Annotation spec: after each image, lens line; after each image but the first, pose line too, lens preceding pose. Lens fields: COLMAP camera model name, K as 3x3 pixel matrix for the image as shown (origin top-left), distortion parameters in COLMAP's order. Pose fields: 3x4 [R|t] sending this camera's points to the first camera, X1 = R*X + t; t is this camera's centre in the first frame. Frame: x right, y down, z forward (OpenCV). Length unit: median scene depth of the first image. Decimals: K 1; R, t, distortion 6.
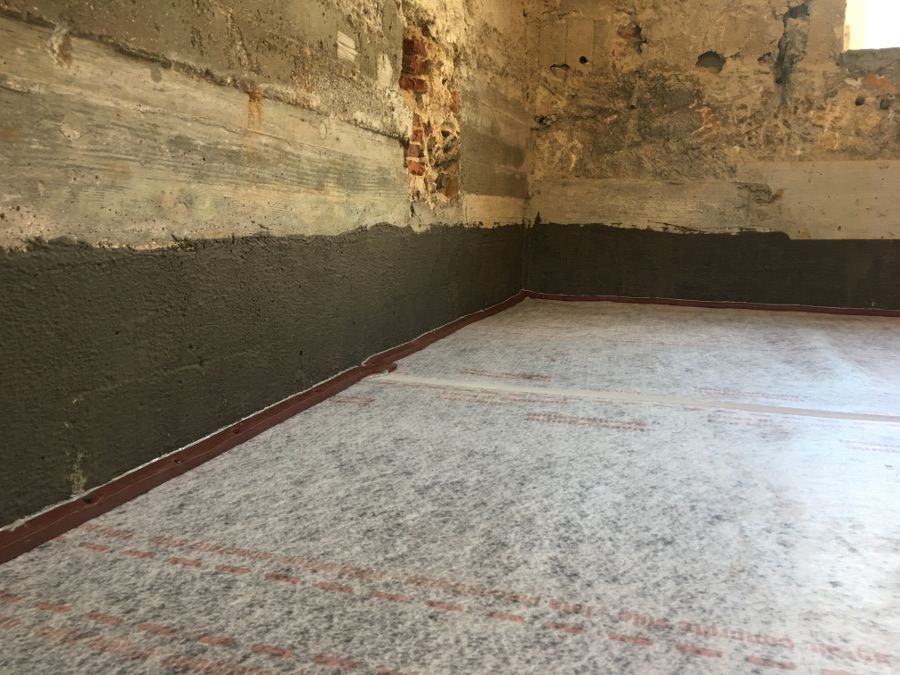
lens RADIAL K [[757.9, 0, 451.4], [0, 757.9, 338.9], [0, 0, 1]] dist [0.063345, -0.079641]
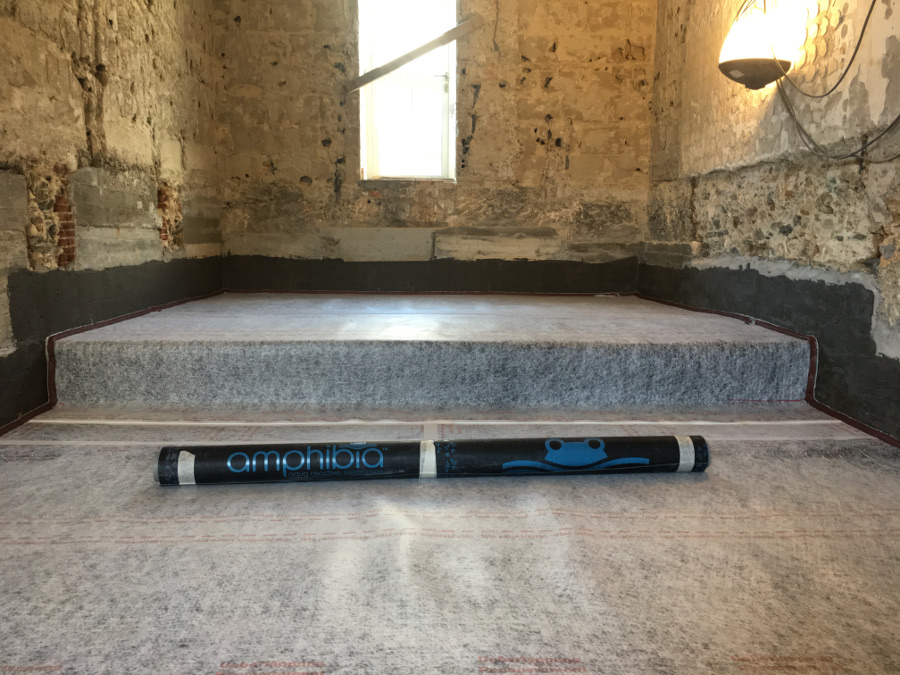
lens RADIAL K [[757.9, 0, 450.6], [0, 757.9, 330.4], [0, 0, 1]] dist [0.063345, -0.079641]
pose [[0.948743, -0.045793, 0.312714, 0.033985], [0.055856, 0.998167, -0.023293, 0.139564], [-0.311075, 0.039566, 0.949562, -1.195345]]
